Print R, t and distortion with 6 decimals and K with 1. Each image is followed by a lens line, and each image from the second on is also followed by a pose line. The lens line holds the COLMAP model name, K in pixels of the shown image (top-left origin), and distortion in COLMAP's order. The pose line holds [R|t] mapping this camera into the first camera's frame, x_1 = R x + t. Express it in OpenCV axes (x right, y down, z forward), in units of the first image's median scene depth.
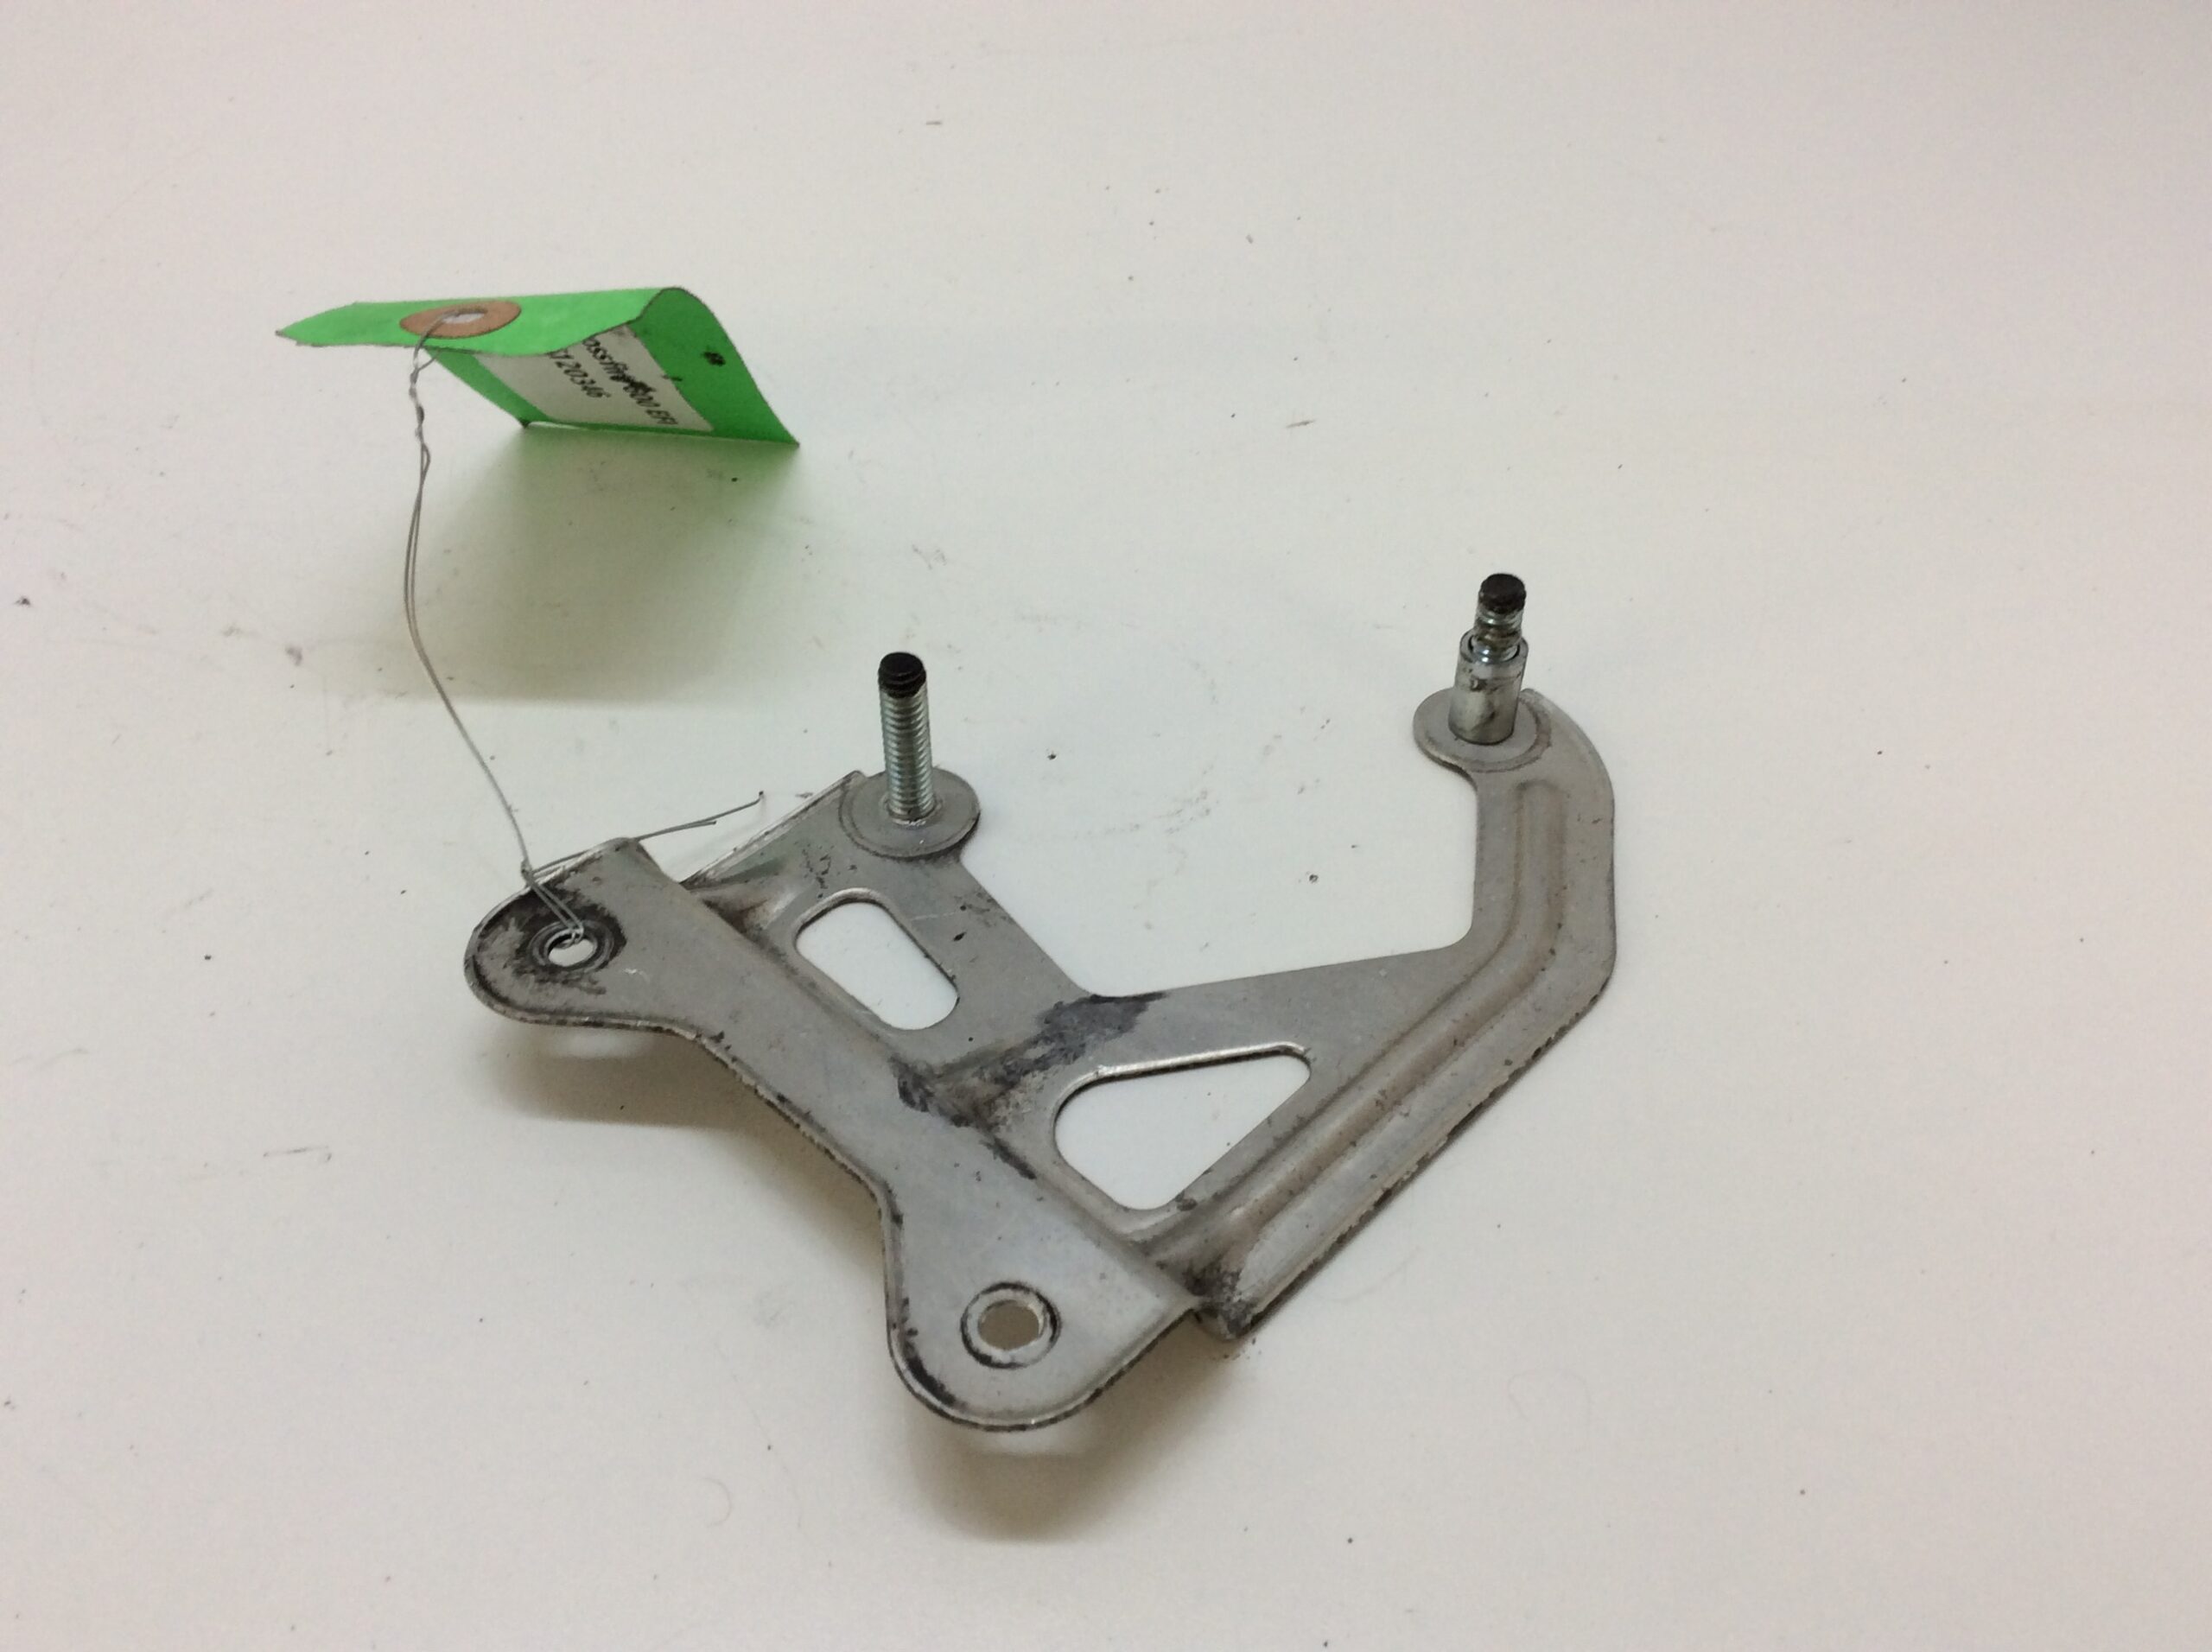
lens RADIAL K [[2074.5, 0, 1089.3], [0, 2074.5, 827.9], [0, 0, 1]] dist [0.159690, -0.334674]
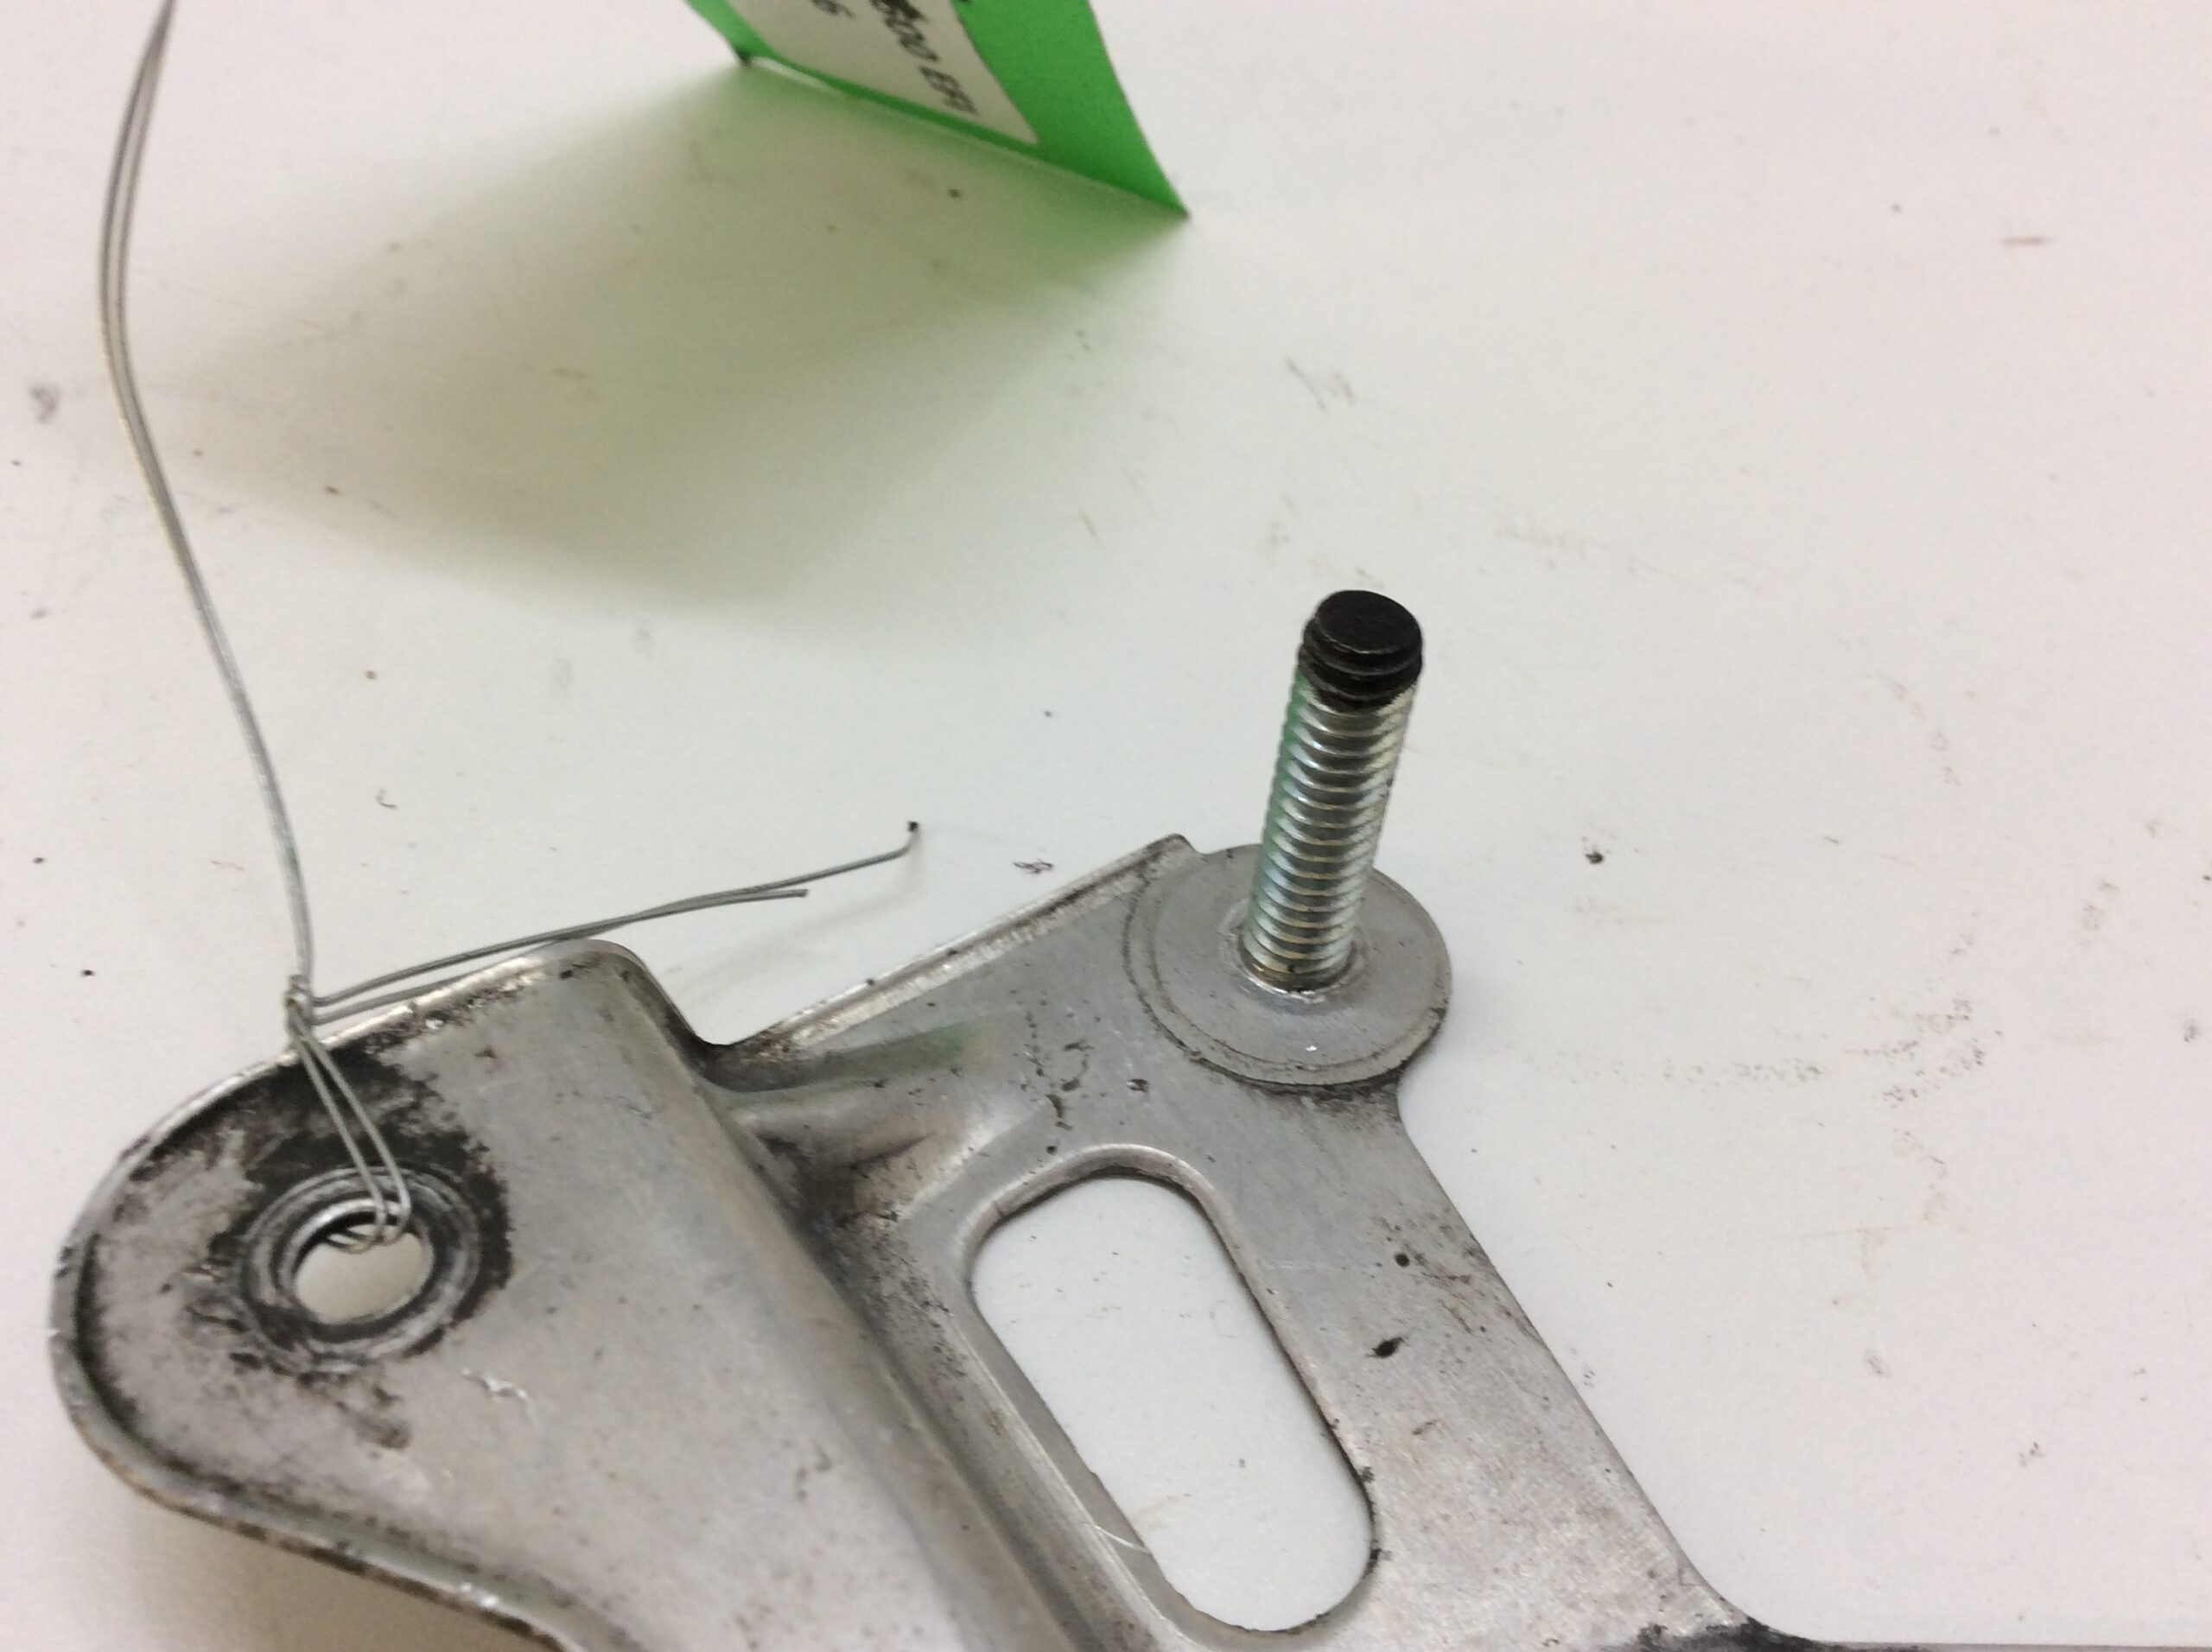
lens RADIAL K [[2061.1, 0, 1111.8], [0, 2061.1, 824.3], [0, 0, 1]] dist [-0.043342, -0.008074]
pose [[0.980361, 0.184670, -0.069208, -0.103312], [-0.181926, 0.982323, 0.044097, -0.049669], [0.076128, -0.030640, 0.996627, 0.613466]]
